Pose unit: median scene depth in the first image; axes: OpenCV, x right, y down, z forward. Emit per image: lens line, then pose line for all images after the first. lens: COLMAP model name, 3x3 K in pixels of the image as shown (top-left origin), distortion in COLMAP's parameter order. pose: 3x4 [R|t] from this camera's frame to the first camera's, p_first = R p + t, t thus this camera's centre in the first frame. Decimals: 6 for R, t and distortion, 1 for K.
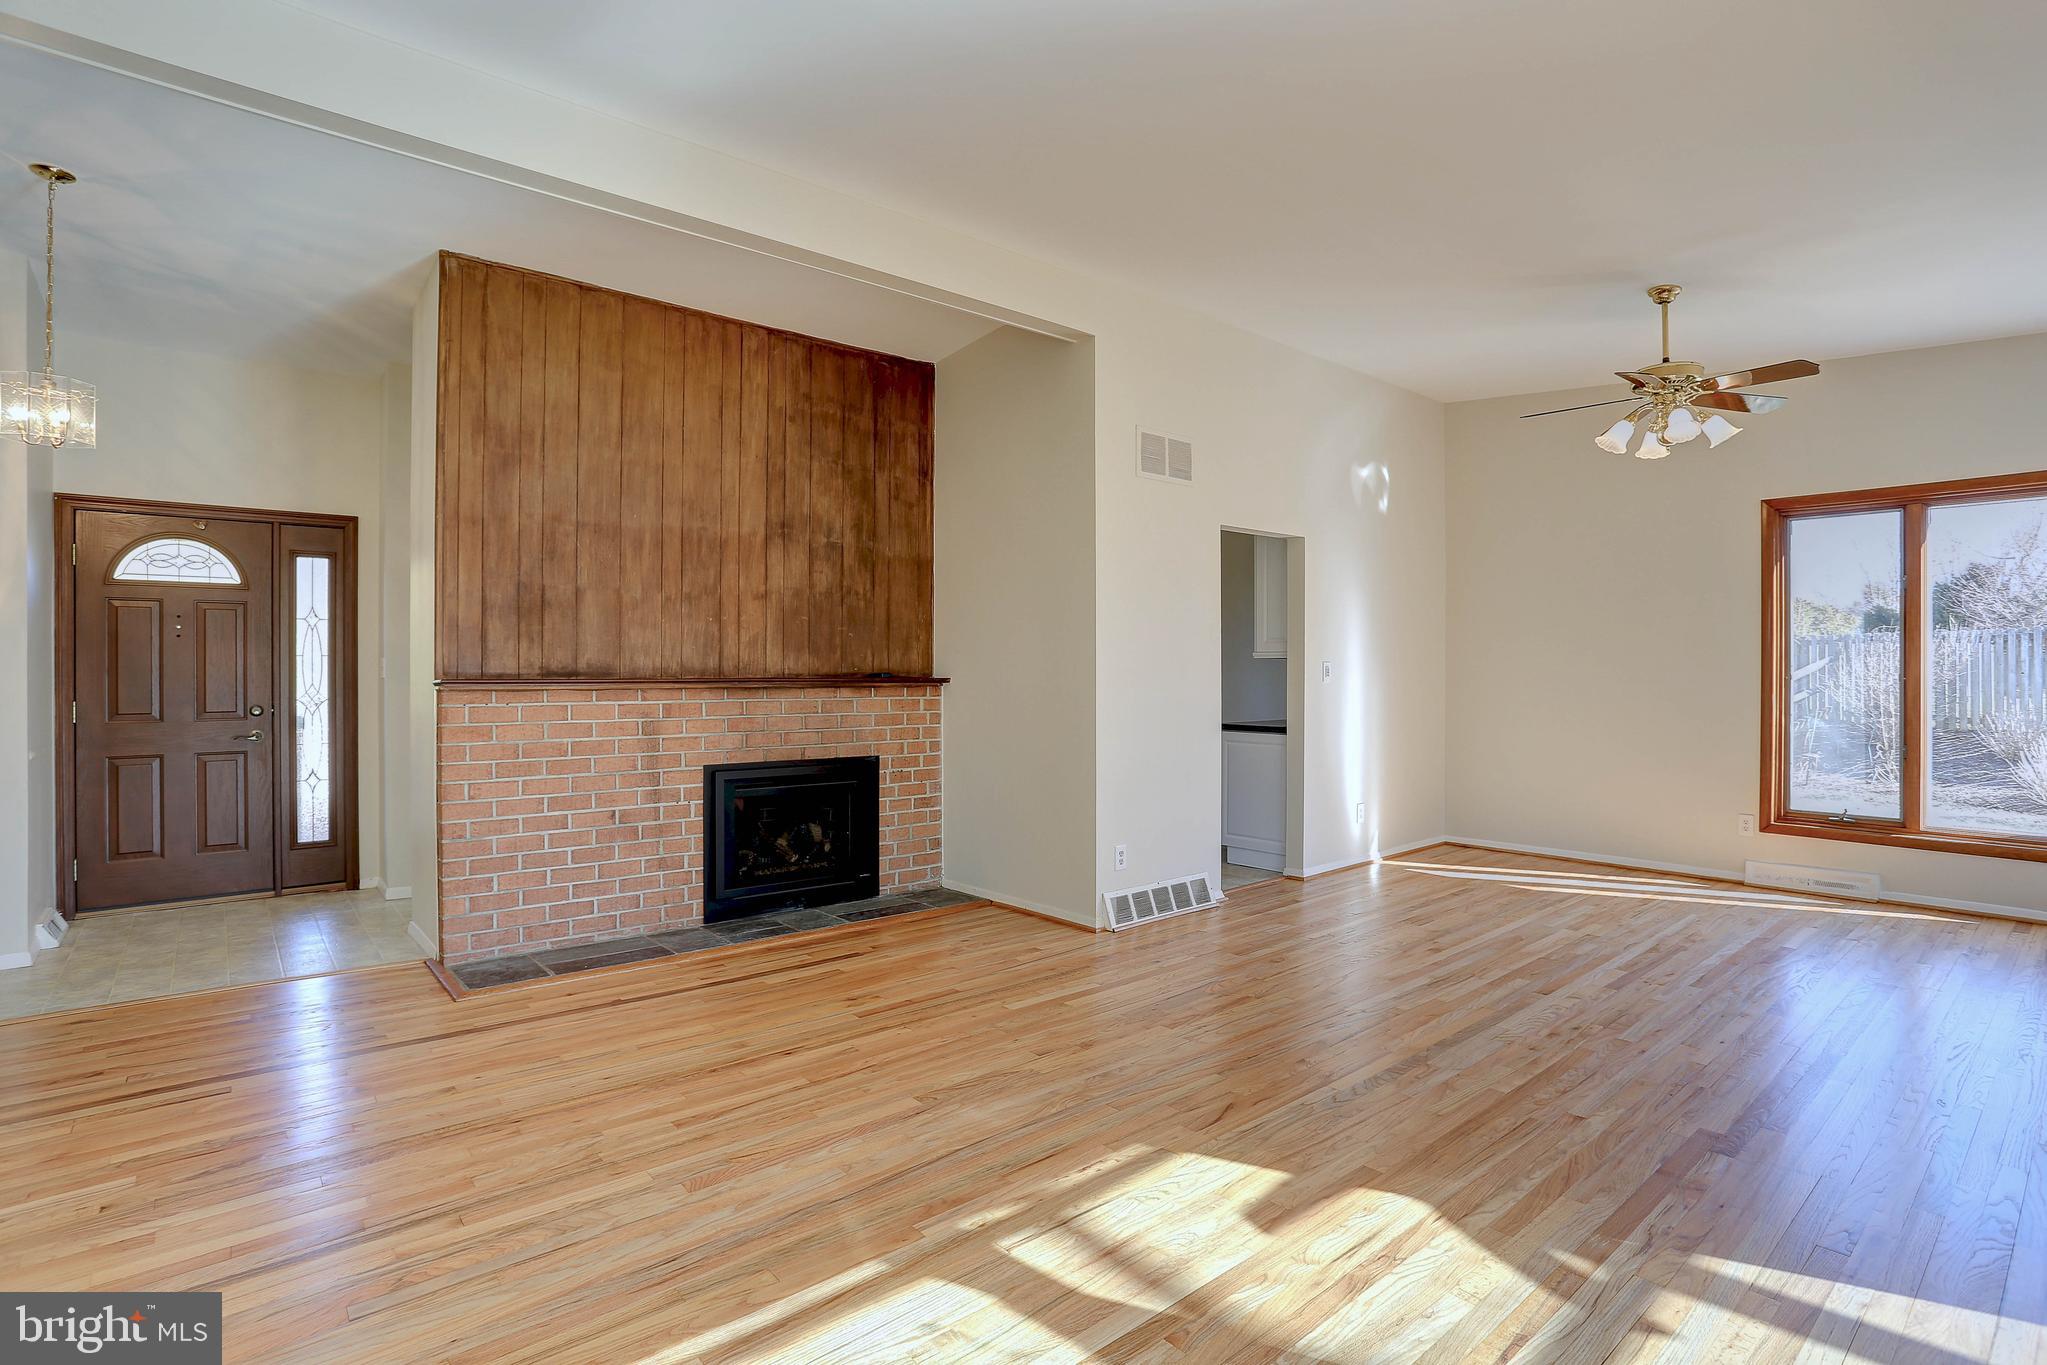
lens RADIAL K [[986.7, 0, 1035.5], [0, 986.7, 673.0], [0, 0, 1]] dist [-0.054157, 0.014960]
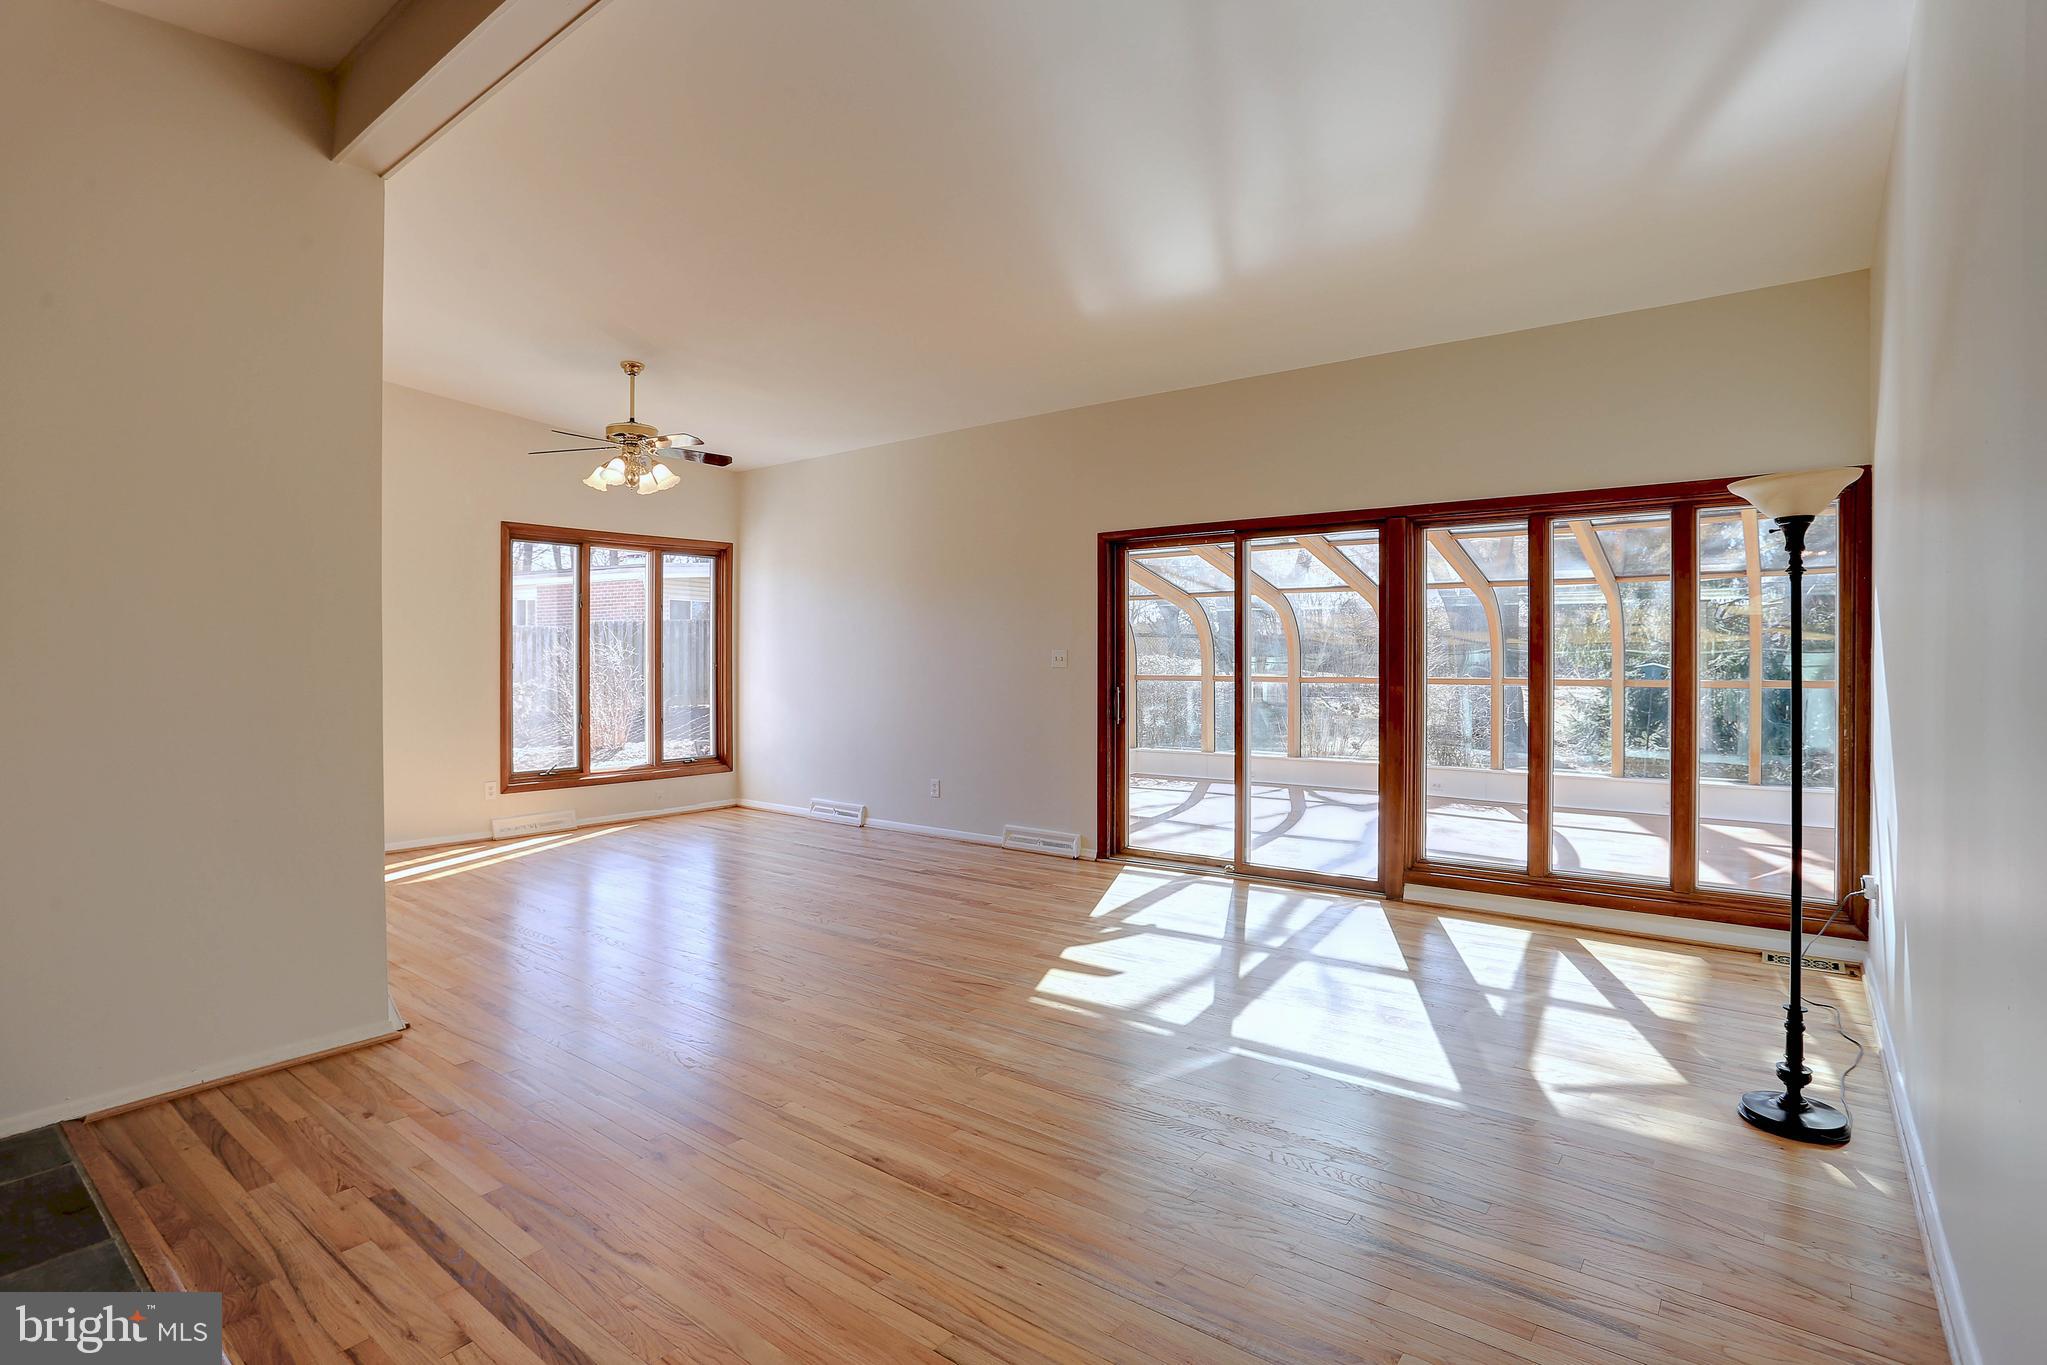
lens RADIAL K [[986.7, 0, 1031.5], [0, 986.7, 675.7], [0, 0, 1]] dist [-0.054157, 0.014960]
pose [[-0.196746, -0.013195, 0.980366, -0.970464], [0.002513, 0.999899, 0.013962, 0.000028], [-0.980451, 0.005210, -0.196693, 0.979244]]
